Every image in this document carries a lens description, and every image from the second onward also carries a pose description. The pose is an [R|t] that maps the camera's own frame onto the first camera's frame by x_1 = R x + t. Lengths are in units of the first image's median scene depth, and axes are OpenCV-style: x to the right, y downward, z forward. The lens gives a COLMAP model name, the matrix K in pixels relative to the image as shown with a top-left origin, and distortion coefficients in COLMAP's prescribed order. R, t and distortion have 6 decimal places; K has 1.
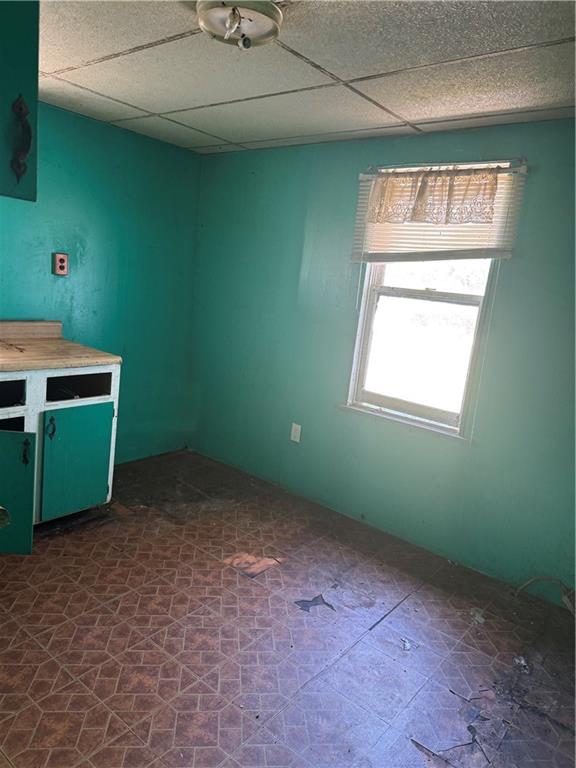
lens RADIAL K [[541.3, 0, 291.5], [0, 541.3, 382.9], [0, 0, 1]] dist [0.035698, -0.019196]
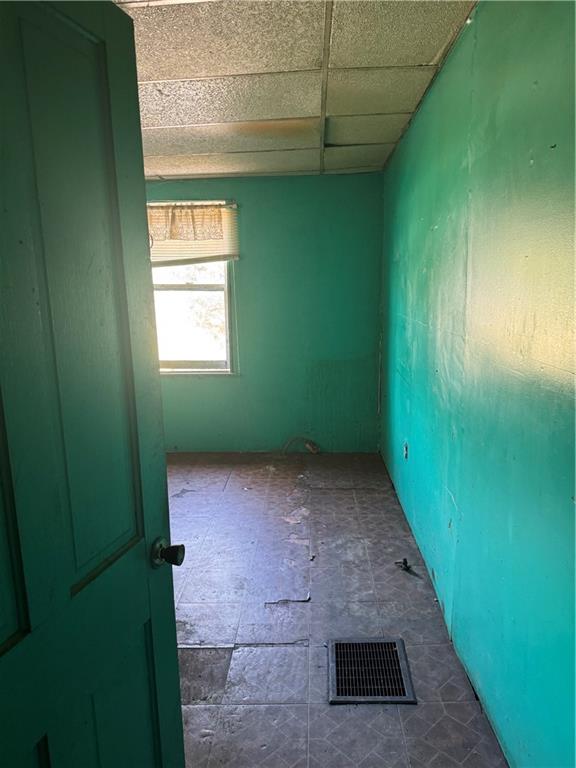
lens RADIAL K [[541.3, 0, 286.8], [0, 541.3, 383.6], [0, 0, 1]] dist [0.035698, -0.019196]
pose [[0.801323, -0.214201, 0.558569, -0.451936], [0.202734, 0.975683, 0.083315, 0.028509], [-0.562833, 0.046479, 0.825263, -0.396678]]
